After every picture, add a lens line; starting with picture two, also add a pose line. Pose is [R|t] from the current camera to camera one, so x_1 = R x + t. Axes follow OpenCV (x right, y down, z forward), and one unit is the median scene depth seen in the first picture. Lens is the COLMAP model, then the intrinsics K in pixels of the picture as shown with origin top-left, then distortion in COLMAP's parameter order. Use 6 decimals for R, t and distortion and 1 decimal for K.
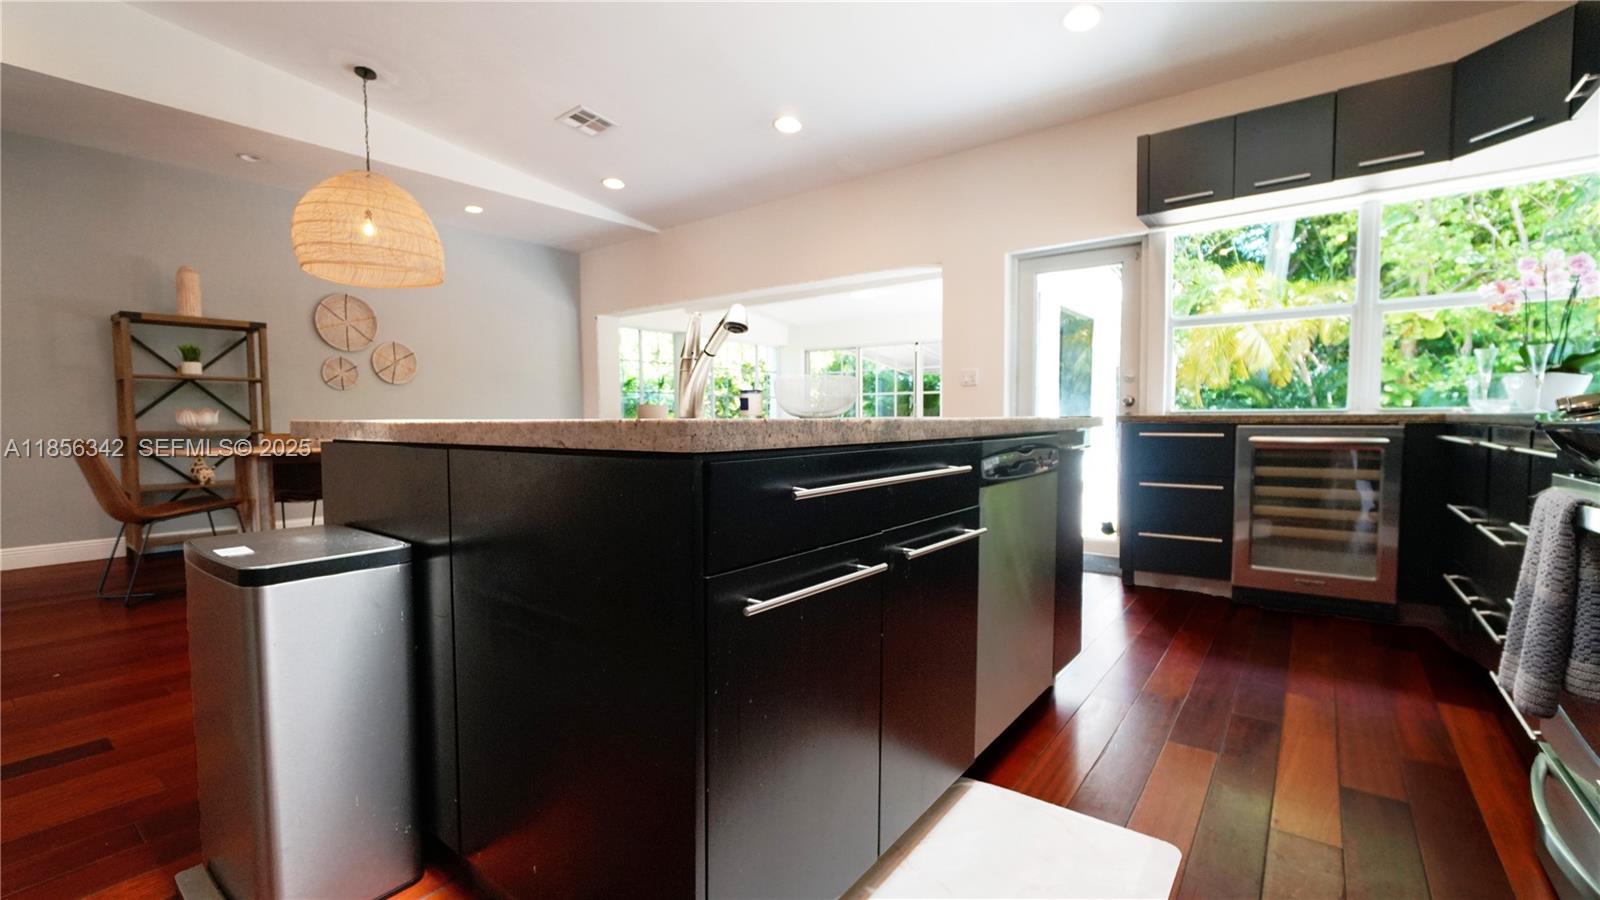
lens RADIAL K [[691.2, 0, 790.5], [0, 691.2, 456.9], [0, 0, 1]] dist [-0.008261, 0.005053]
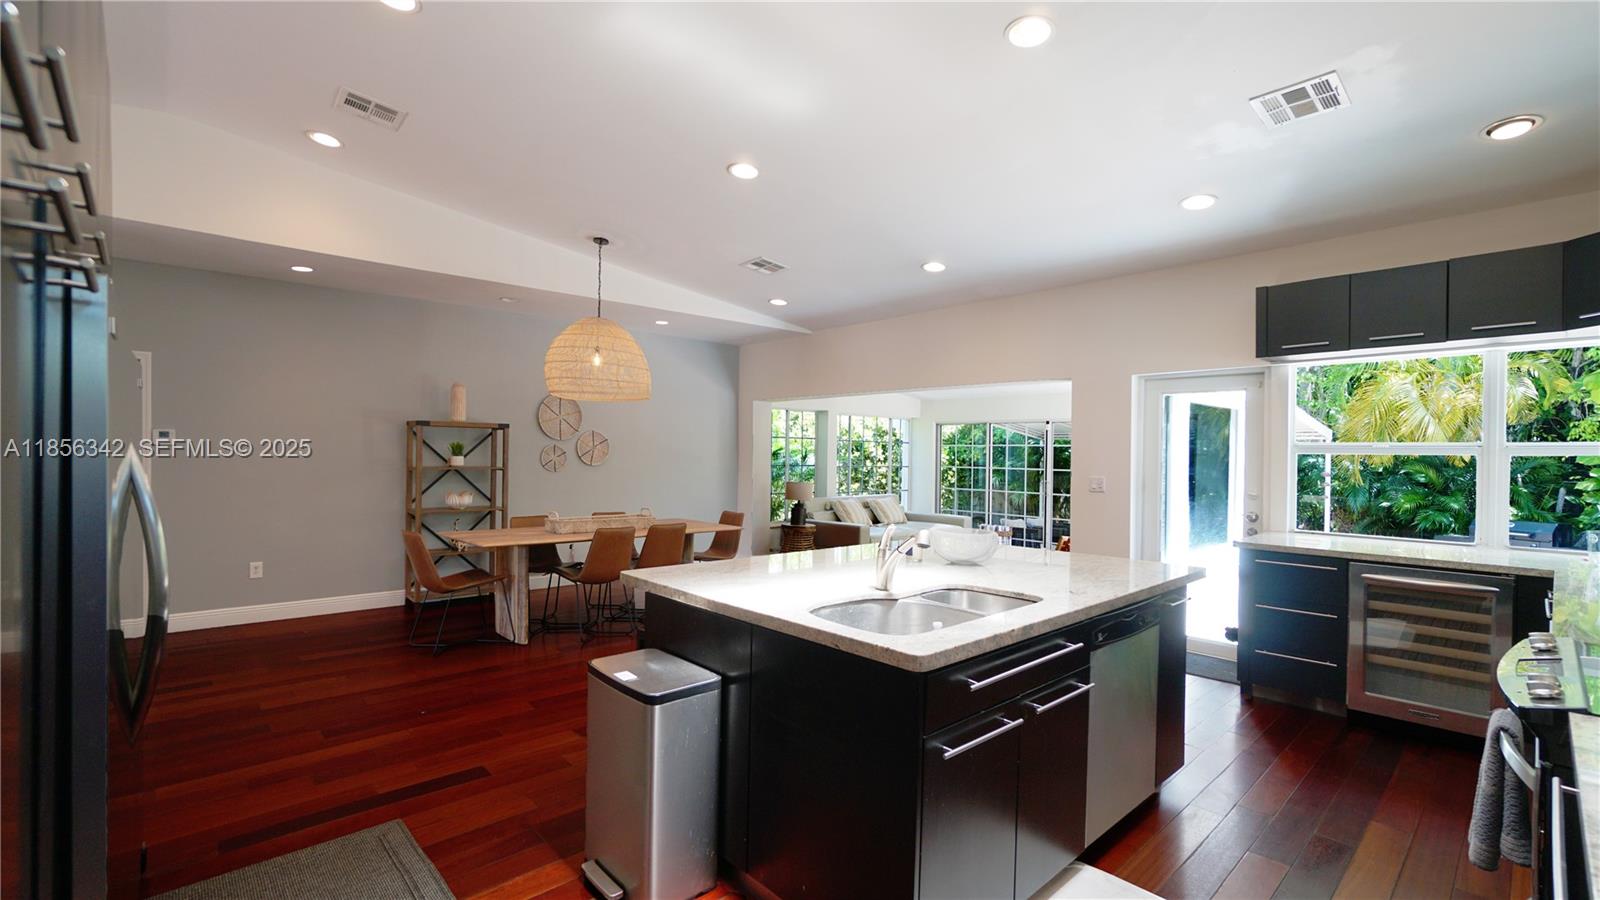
lens RADIAL K [[691.2, 0, 792.2], [0, 691.2, 463.6], [0, 0, 1]] dist [-0.008261, 0.005053]
pose [[0.984761, 0.021244, -0.172610, -0.032424], [-0.029664, 0.998485, -0.046348, -0.090338], [0.171364, 0.050762, 0.983899, -0.179694]]
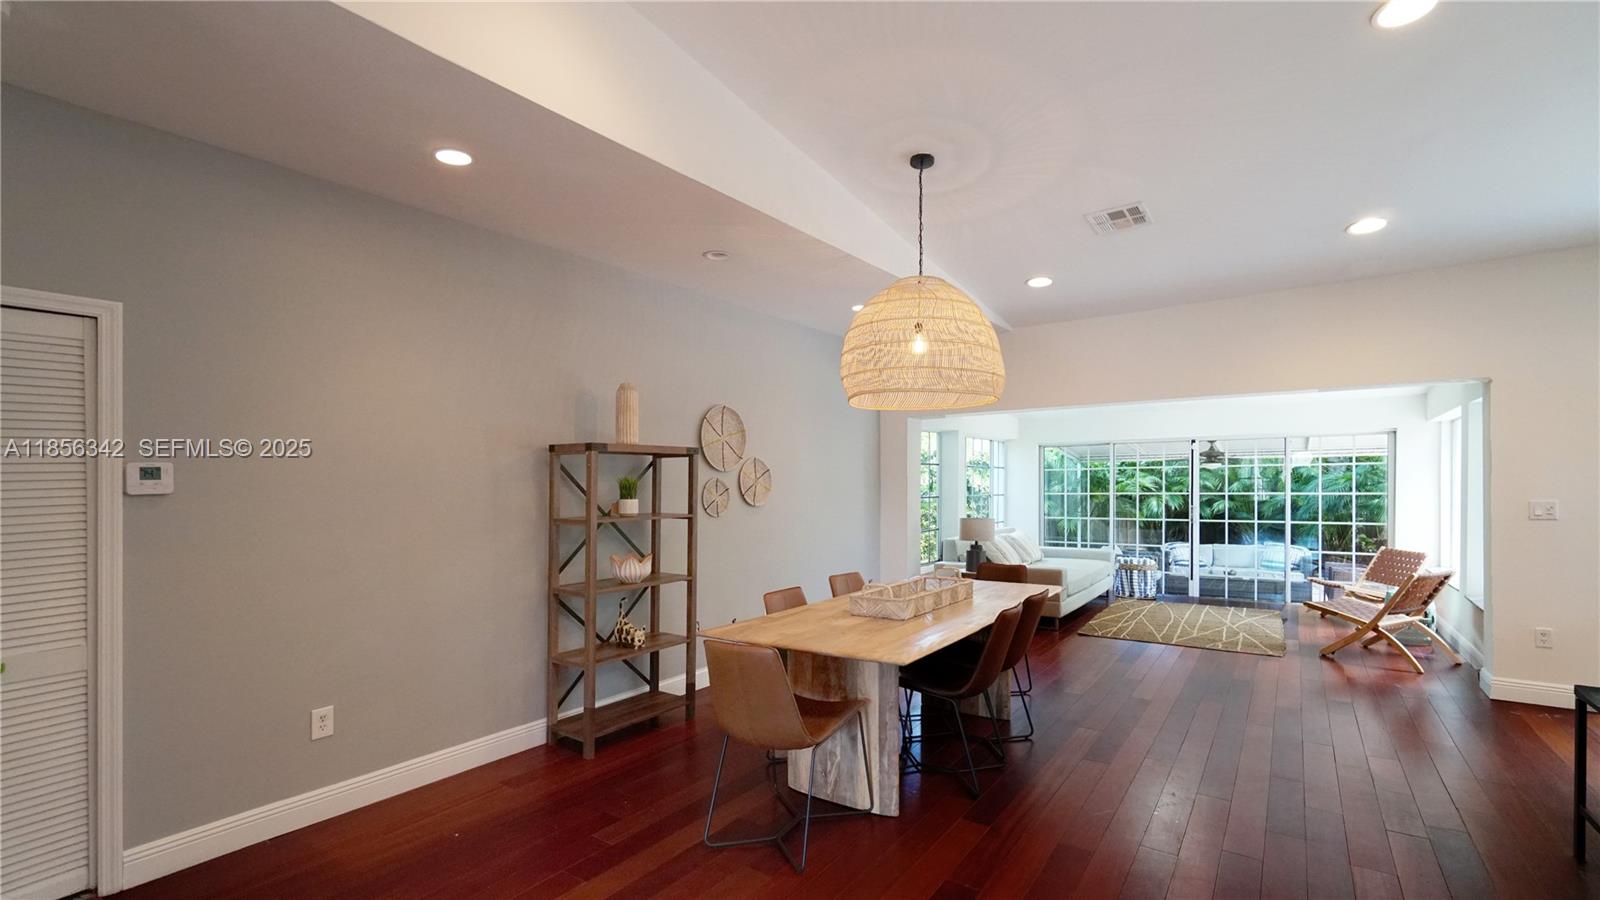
lens RADIAL K [[691.2, 0, 825.3], [0, 691.2, 481.9], [0, 0, 1]] dist [-0.008261, 0.005053]
pose [[0.998787, -0.006977, 0.048740, -0.751624], [0.010089, 0.997906, -0.063886, -0.113251], [-0.048192, 0.064300, 0.996766, 0.188198]]
